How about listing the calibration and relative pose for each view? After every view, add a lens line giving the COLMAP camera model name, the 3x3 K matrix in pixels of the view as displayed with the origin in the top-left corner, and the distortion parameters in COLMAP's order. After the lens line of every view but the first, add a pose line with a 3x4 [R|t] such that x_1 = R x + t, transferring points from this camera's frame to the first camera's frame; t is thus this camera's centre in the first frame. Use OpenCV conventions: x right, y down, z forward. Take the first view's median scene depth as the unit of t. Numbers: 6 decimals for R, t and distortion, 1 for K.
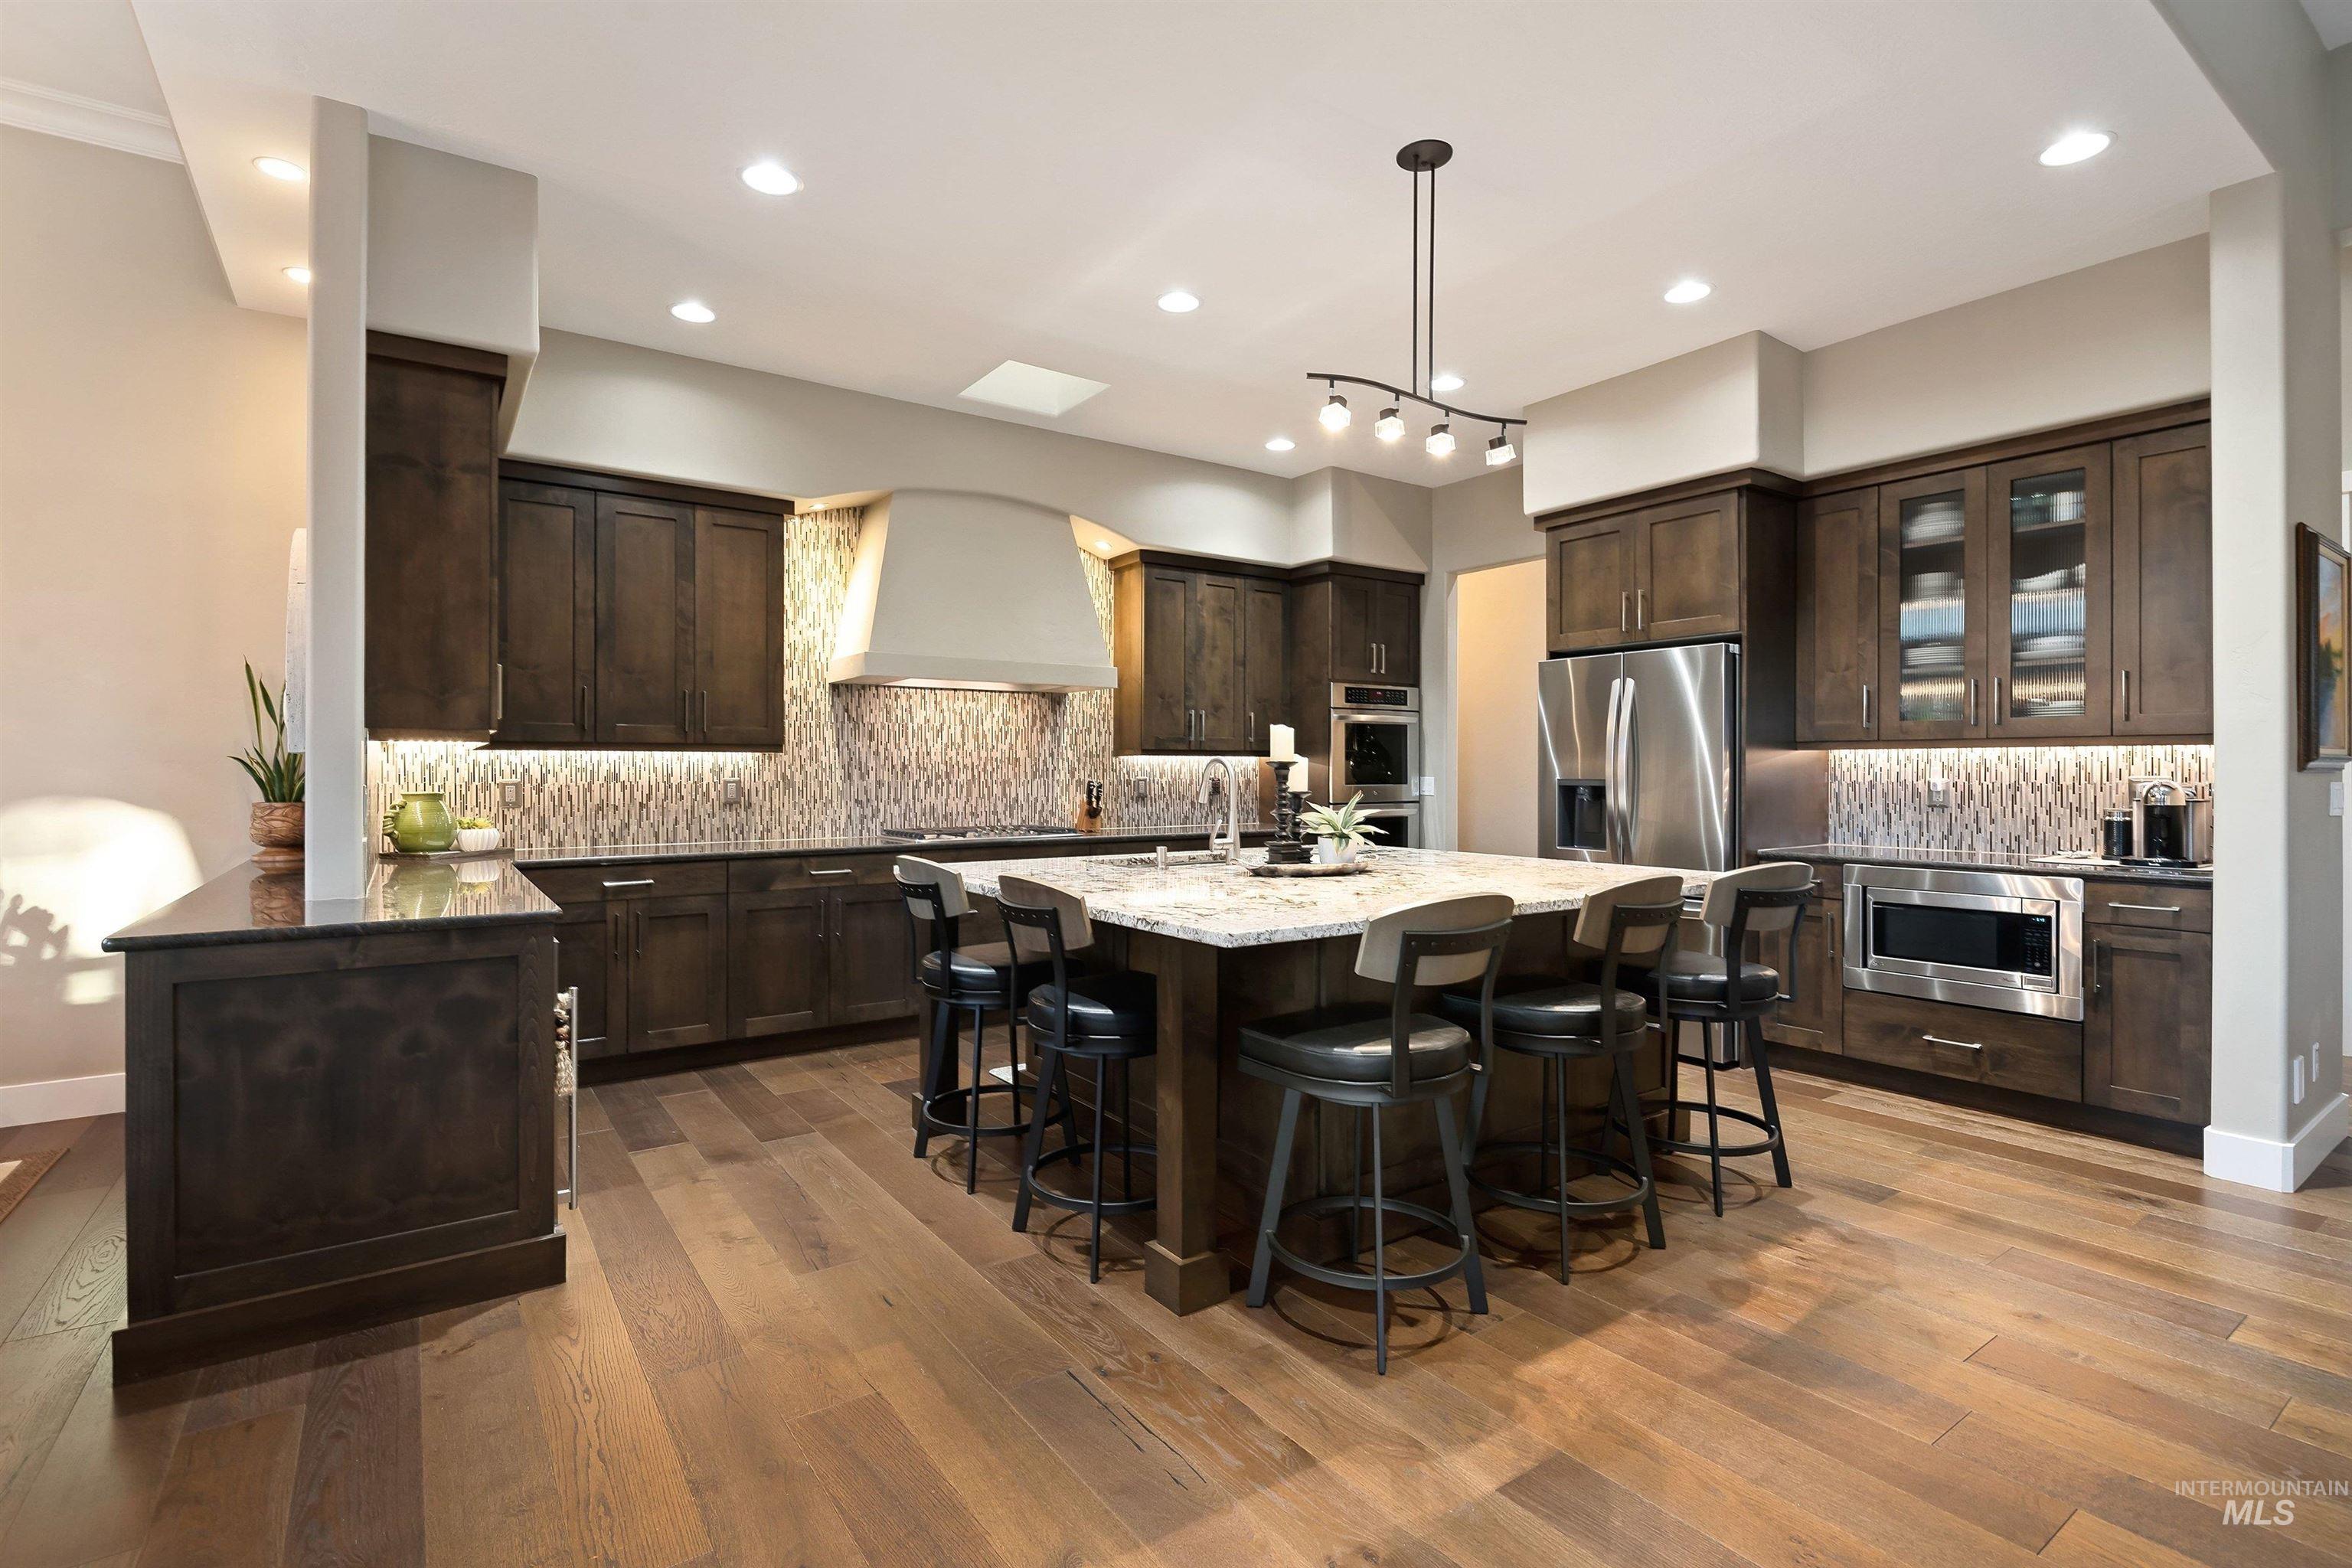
lens RADIAL K [[1096.4, 0, 1172.4], [0, 1096.4, 756.0], [0, 0, 1]] dist [-0.003854, -0.001121]
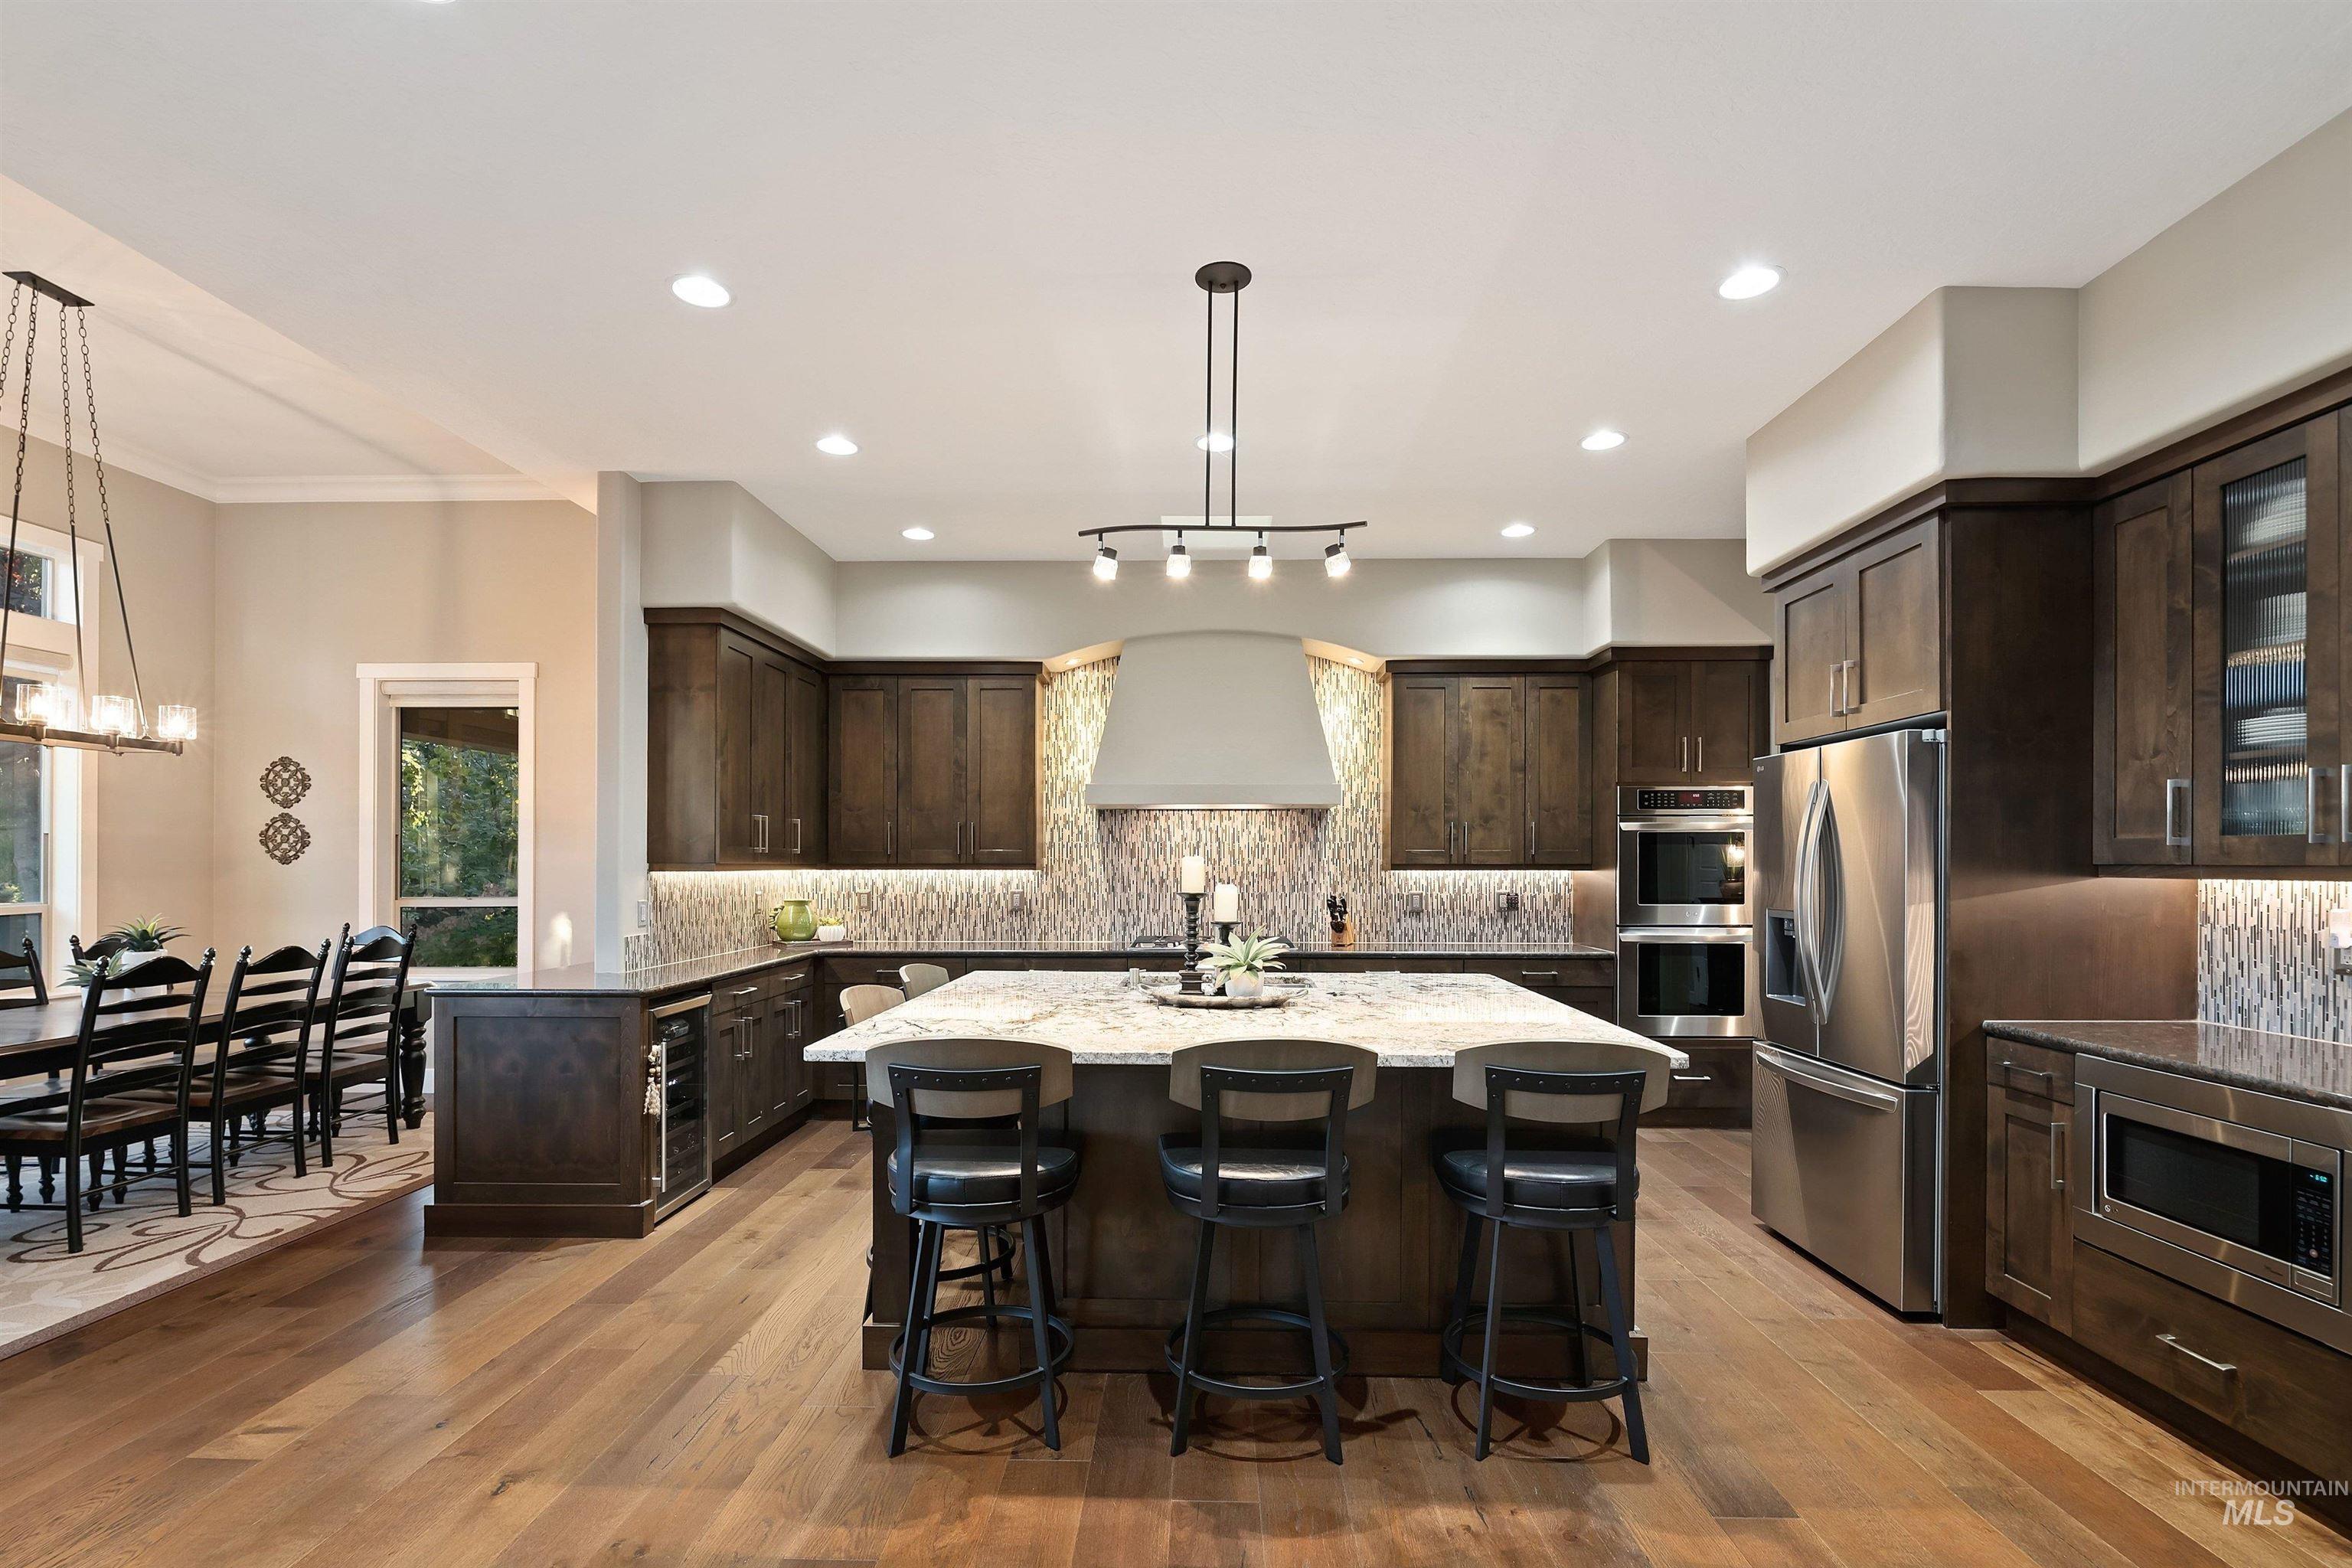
lens RADIAL K [[1087.2, 0, 1172.6], [0, 1087.2, 844.9], [0, 0, 1]] dist [-0.006161, -0.001348]
pose [[0.805350, -0.008536, -0.592738, 0.508236], [0.006930, 0.999964, -0.004984, -0.025438], [0.592759, -0.000094, 0.805380, 0.129552]]
